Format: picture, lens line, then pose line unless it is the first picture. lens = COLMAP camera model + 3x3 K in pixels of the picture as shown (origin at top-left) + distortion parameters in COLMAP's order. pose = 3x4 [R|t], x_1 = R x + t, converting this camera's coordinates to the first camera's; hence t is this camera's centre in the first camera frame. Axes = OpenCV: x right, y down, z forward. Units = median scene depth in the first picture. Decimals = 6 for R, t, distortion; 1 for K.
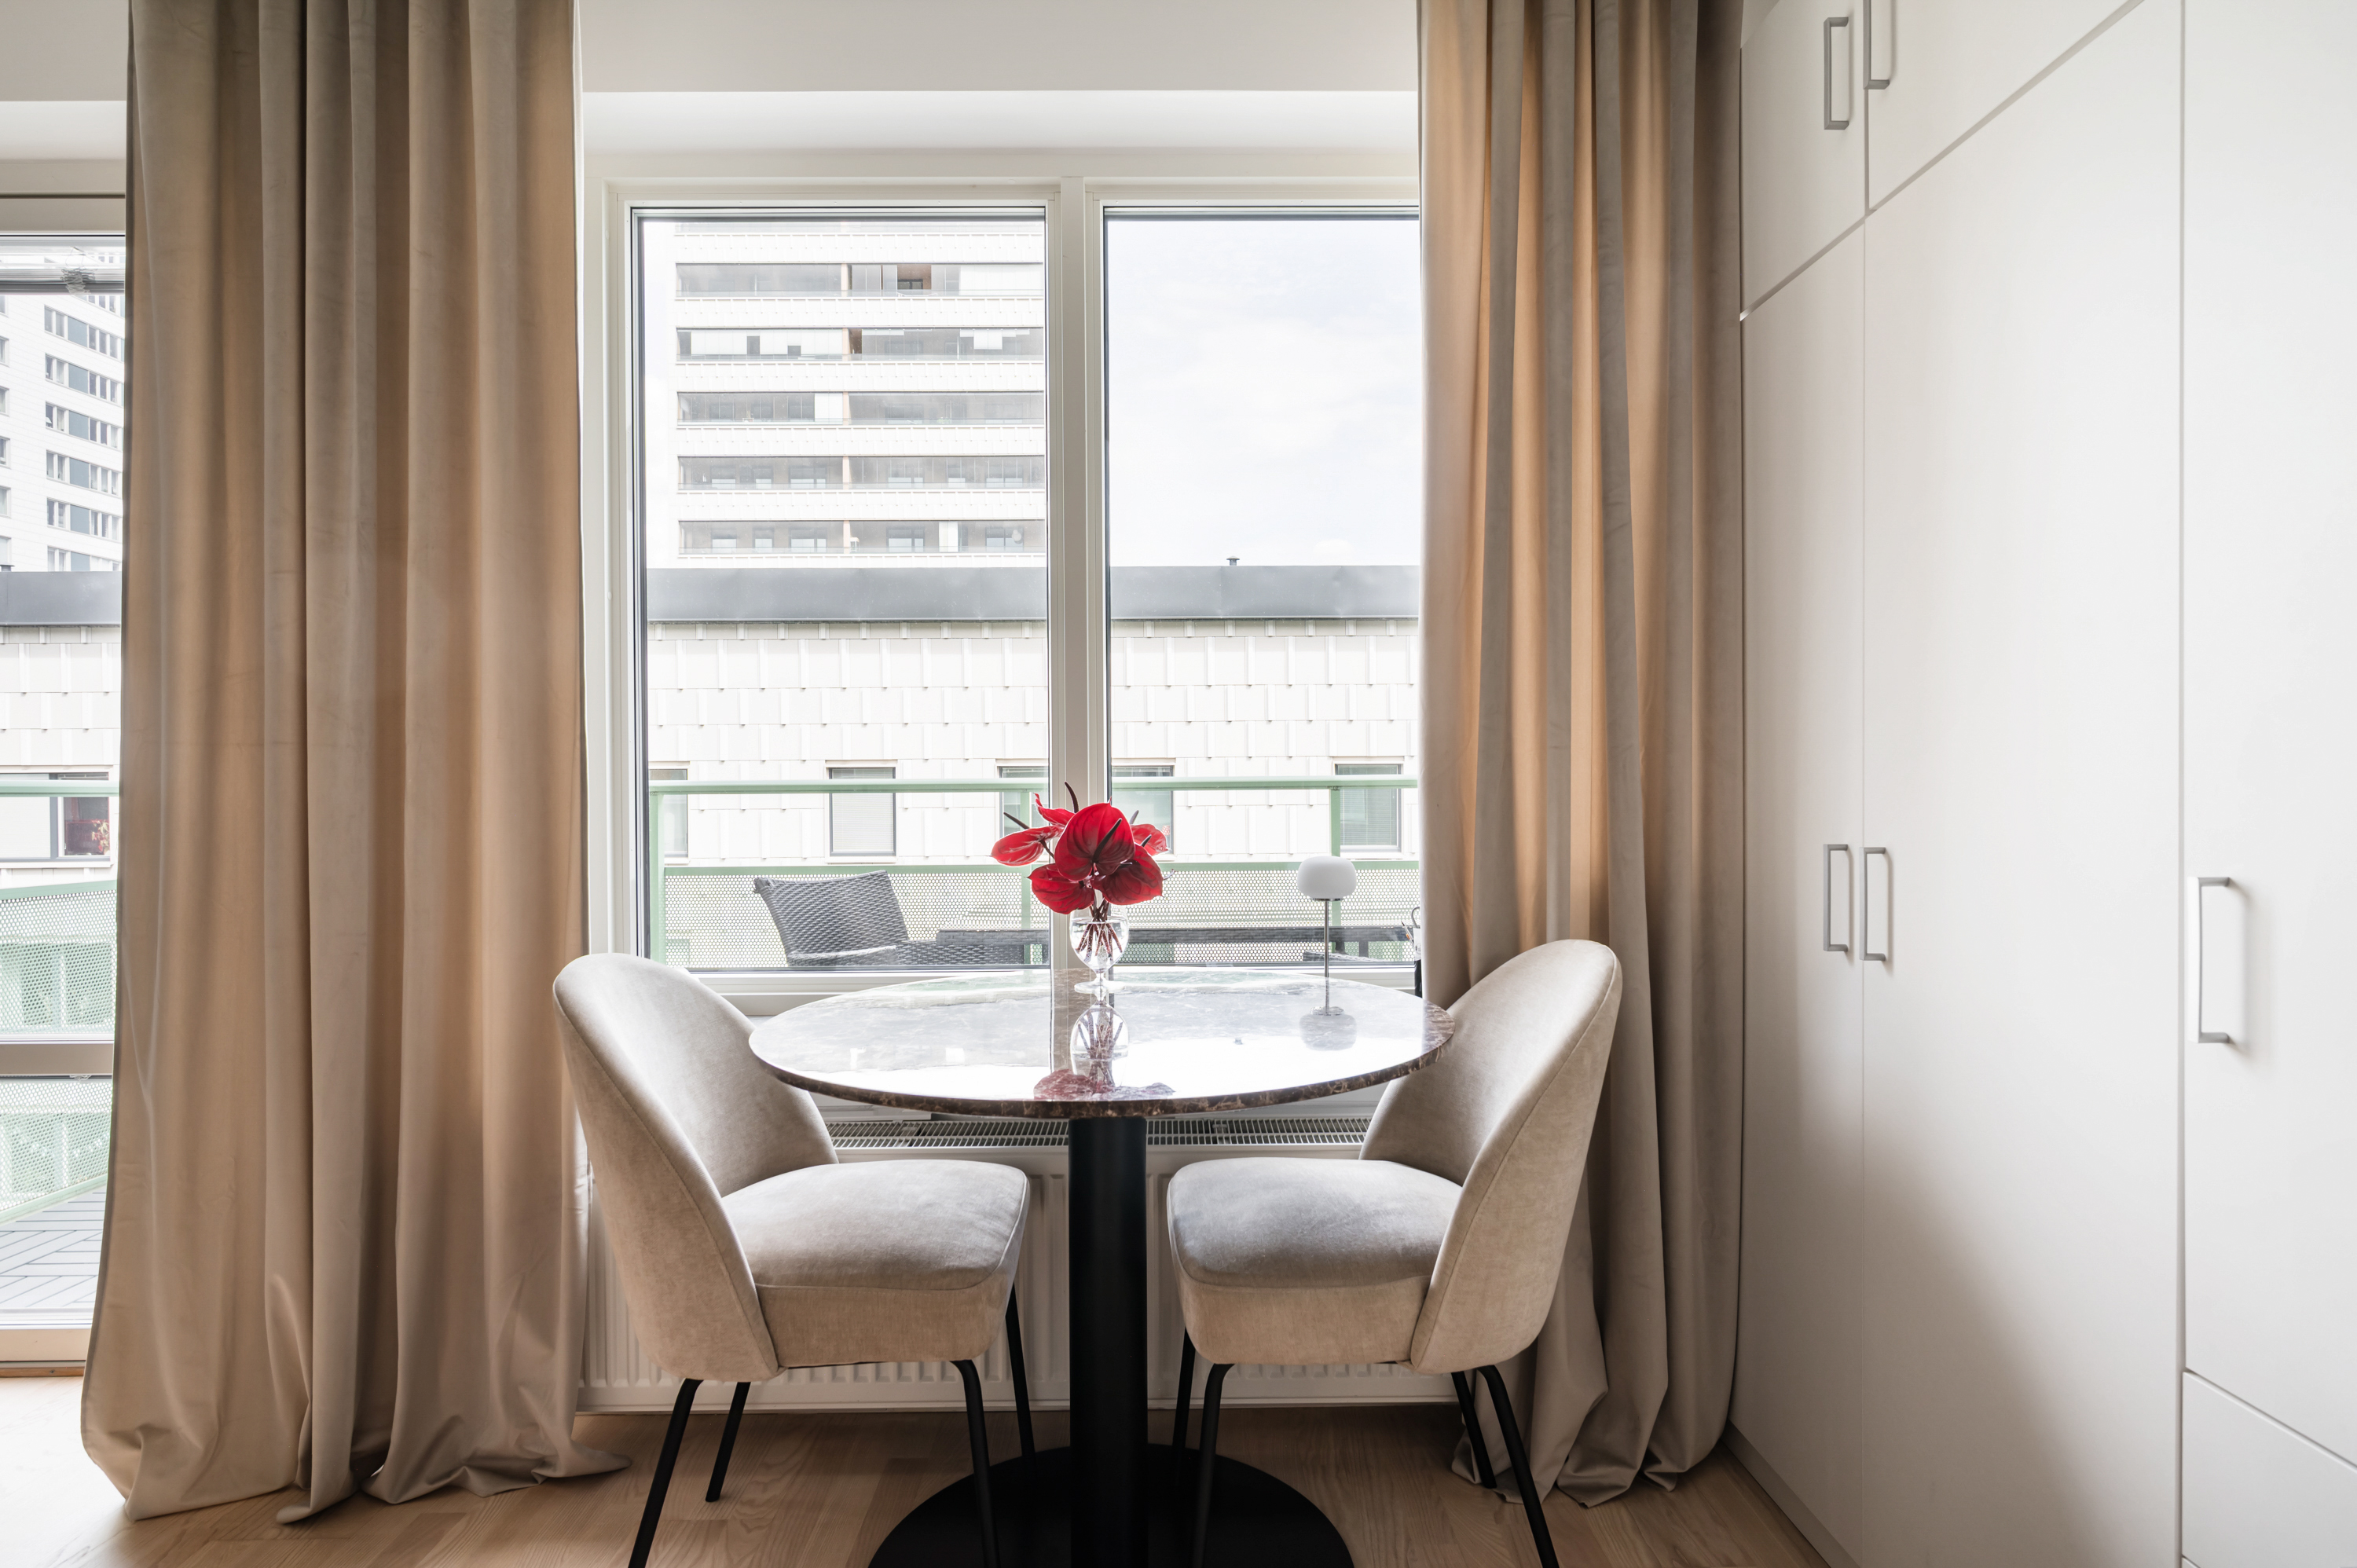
lens RADIAL K [[1267.8, 0, 1178.5], [0, 1267.8, 784.0], [0, 0, 1]] dist [-0.000698, -0.000138]
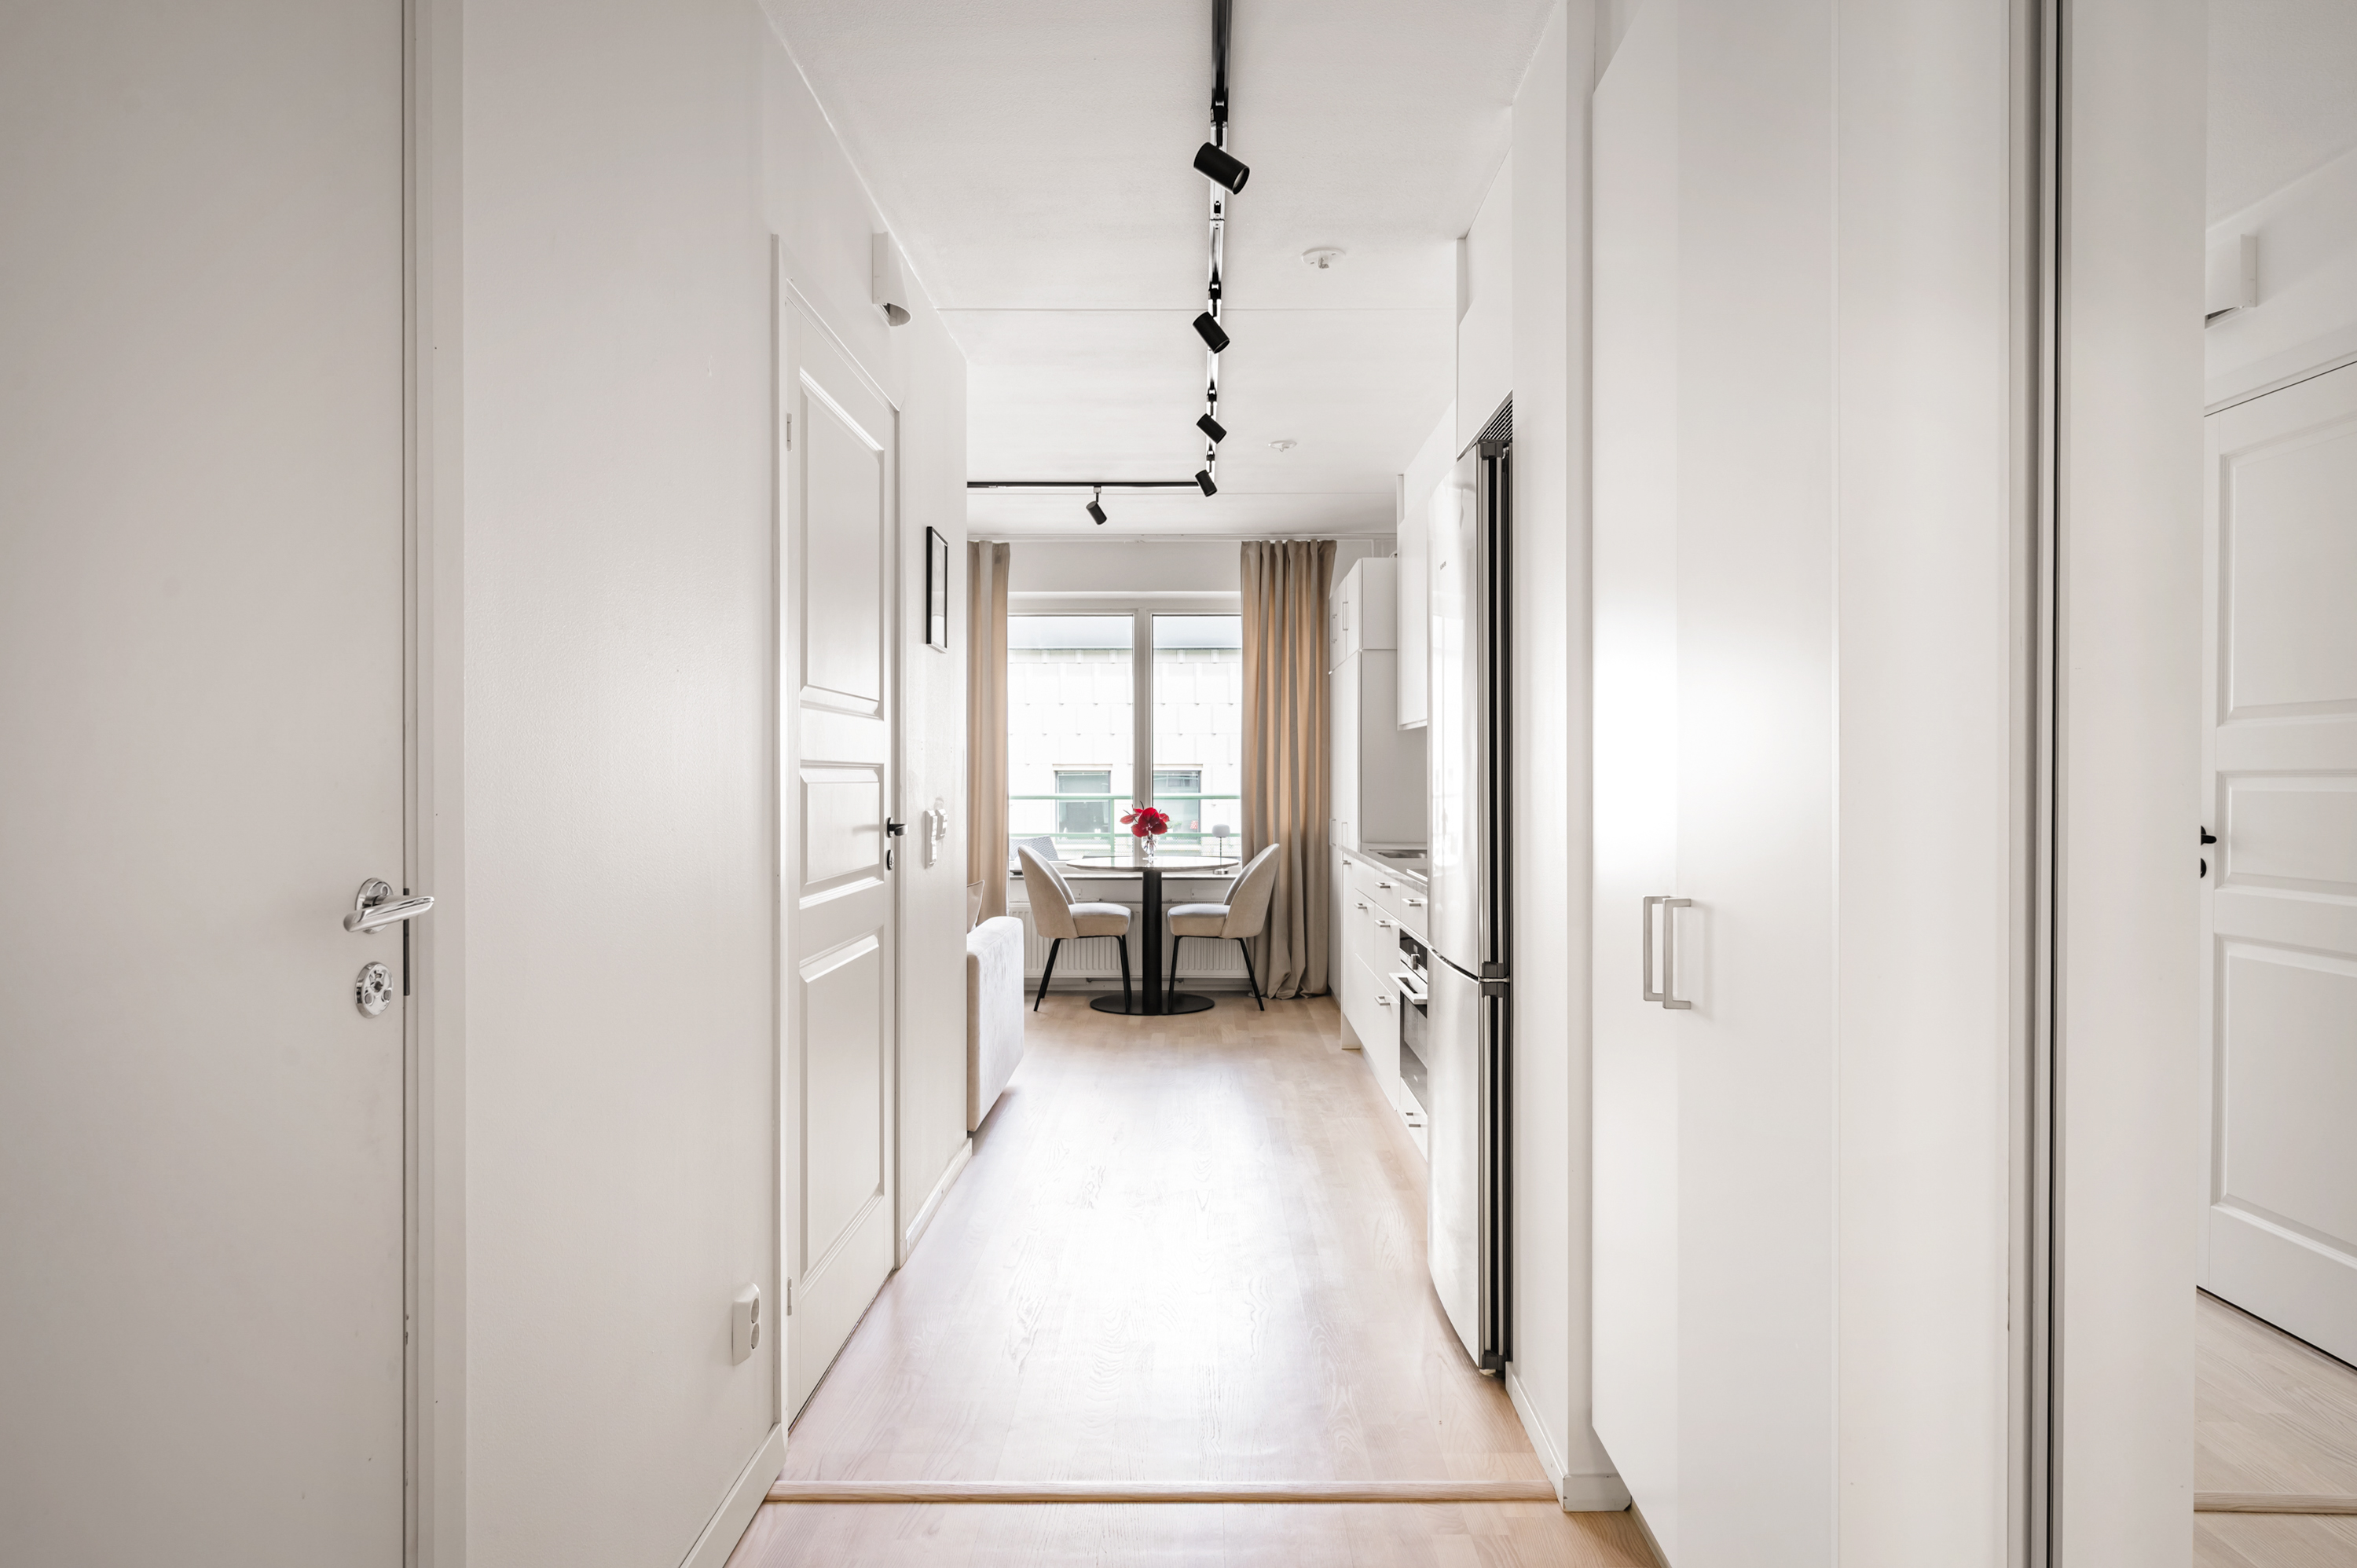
lens RADIAL K [[1297.6, 0, 1178.5], [0, 1297.6, 784.0], [0, 0, 1]] dist [-0.003984, 0.001248]
pose [[0.999560, 0.006597, -0.028923, 0.125414], [-0.006506, 0.999974, 0.003236, -0.063627], [0.028944, -0.003046, 0.999576, -2.706636]]
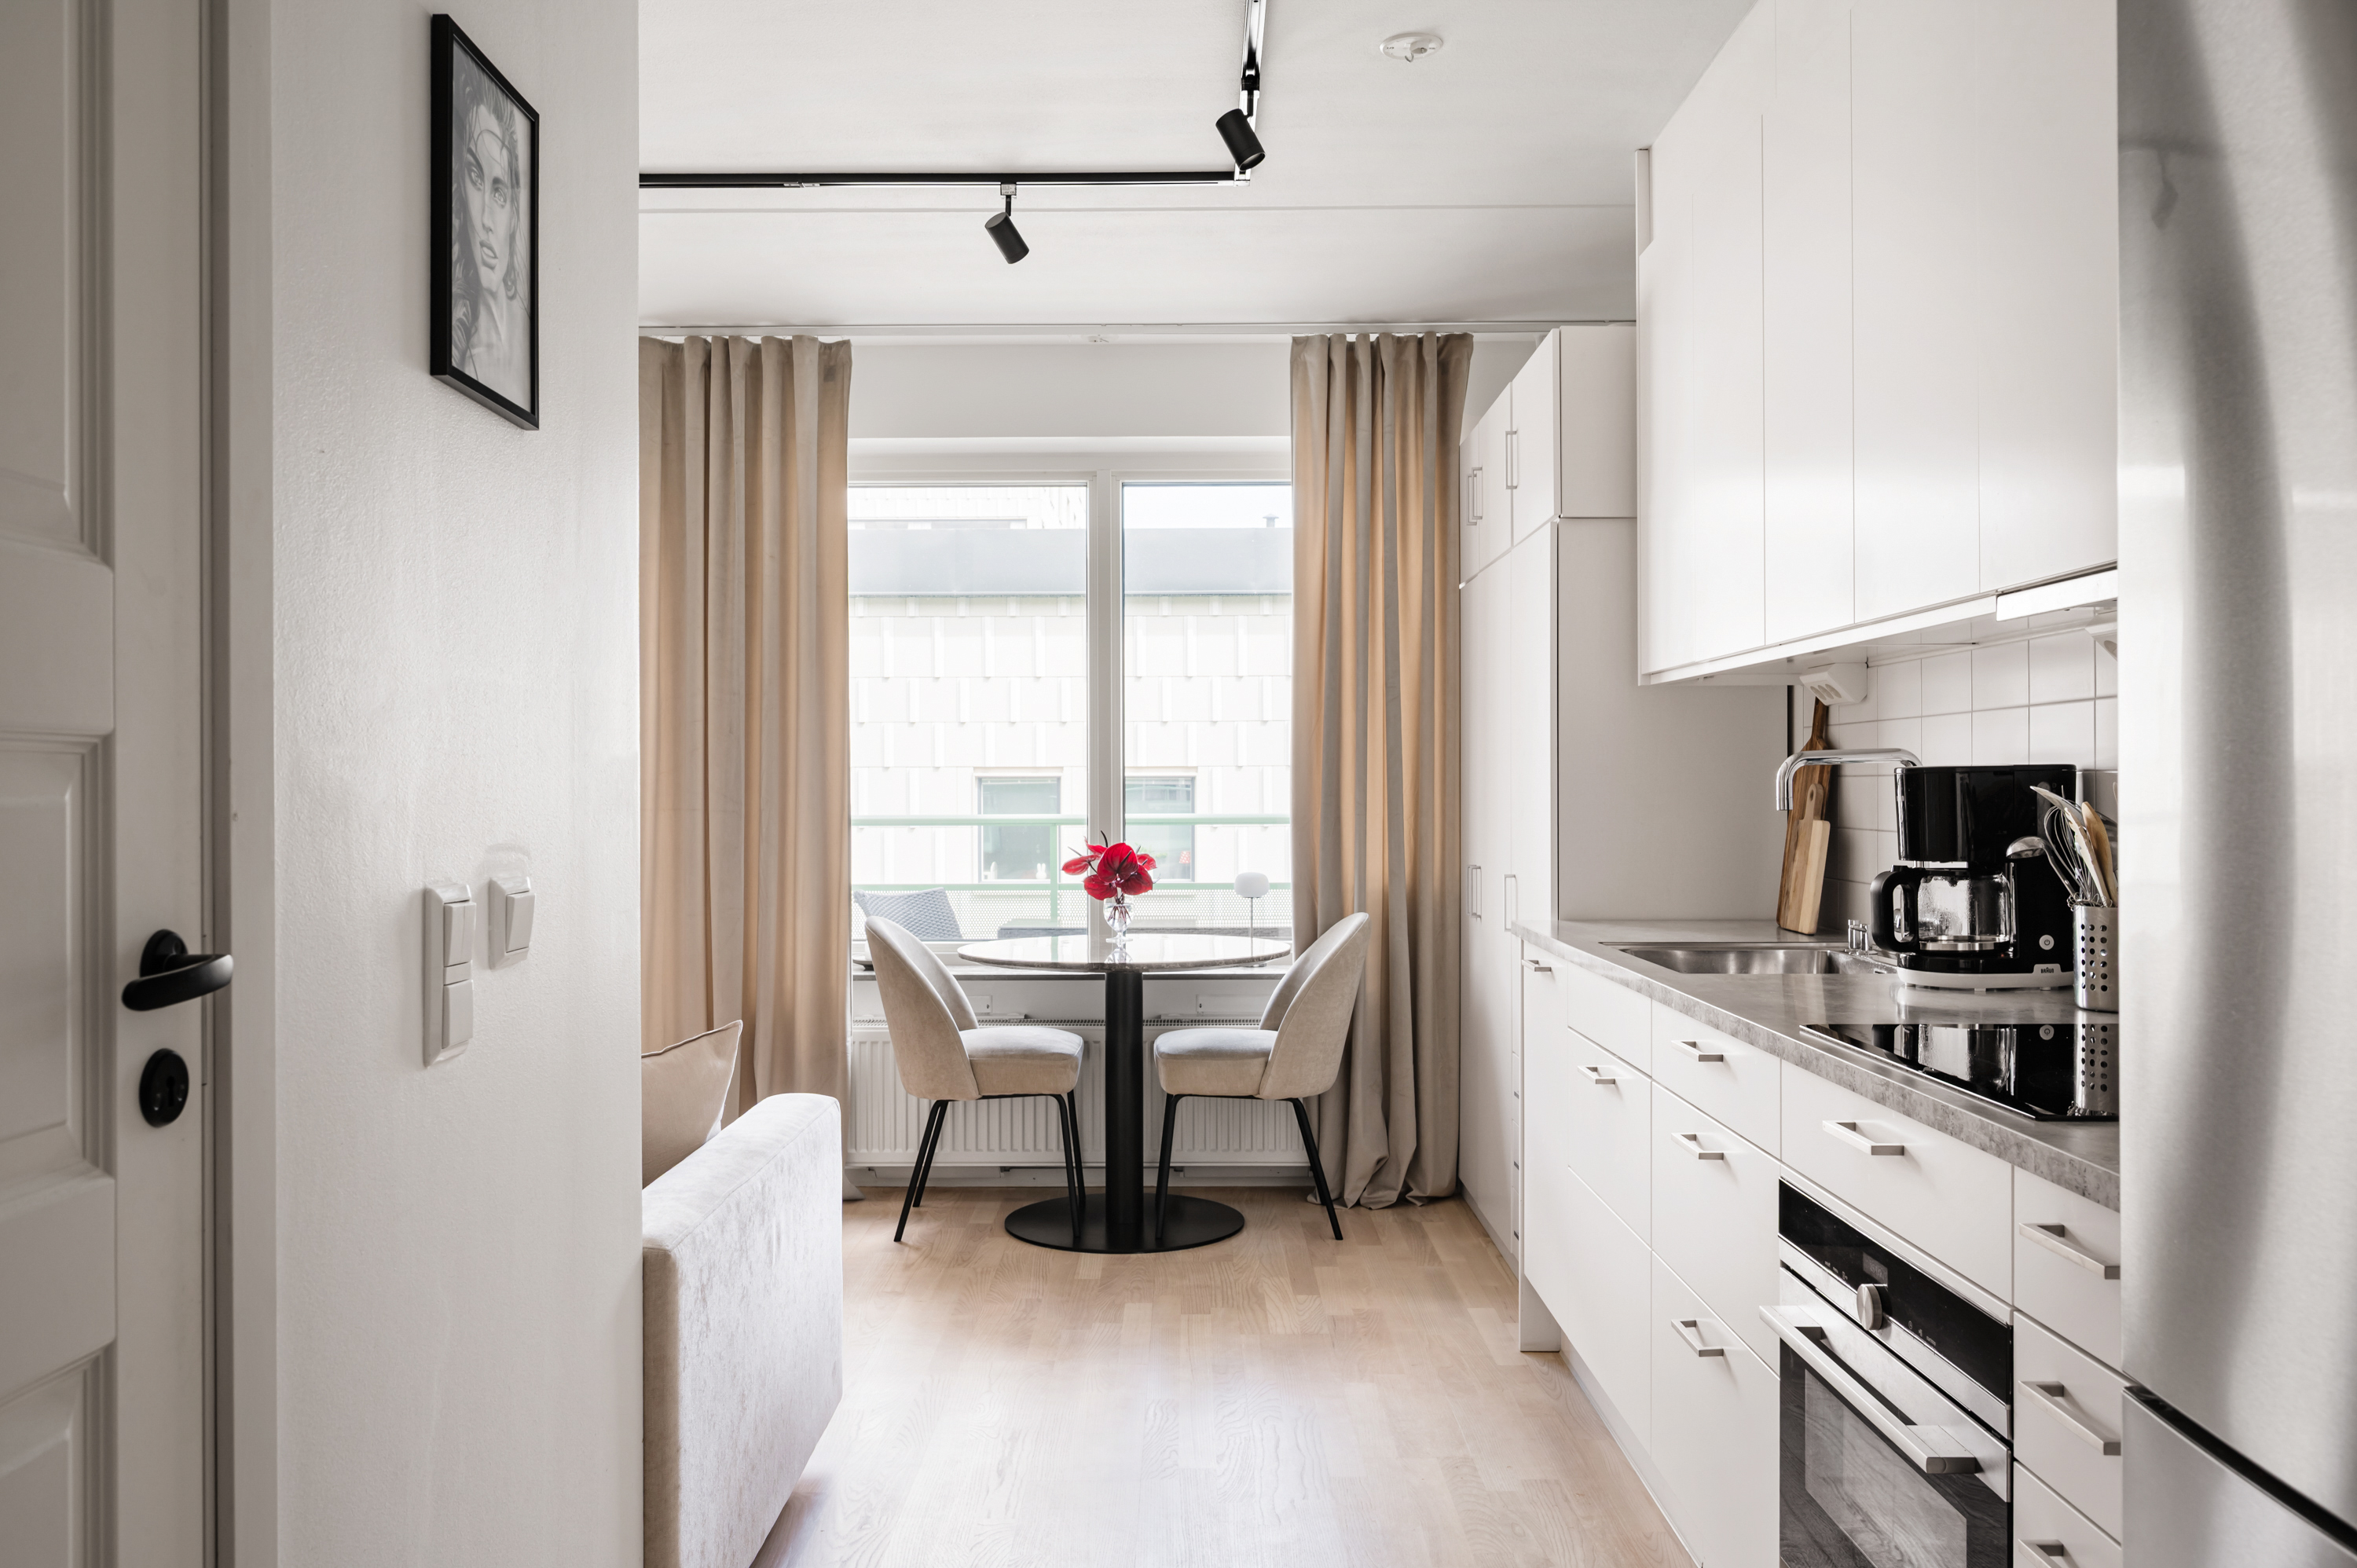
lens RADIAL K [[1804.6, 0, 1178.5], [0, 1804.6, 784.0], [0, 0, 1]] dist [0.002163, 0.000346]
pose [[0.999831, 0.003418, -0.018051, 0.074653], [-0.003493, 0.999985, -0.004115, -0.062321], [0.018036, 0.004178, 0.999829, -1.712329]]
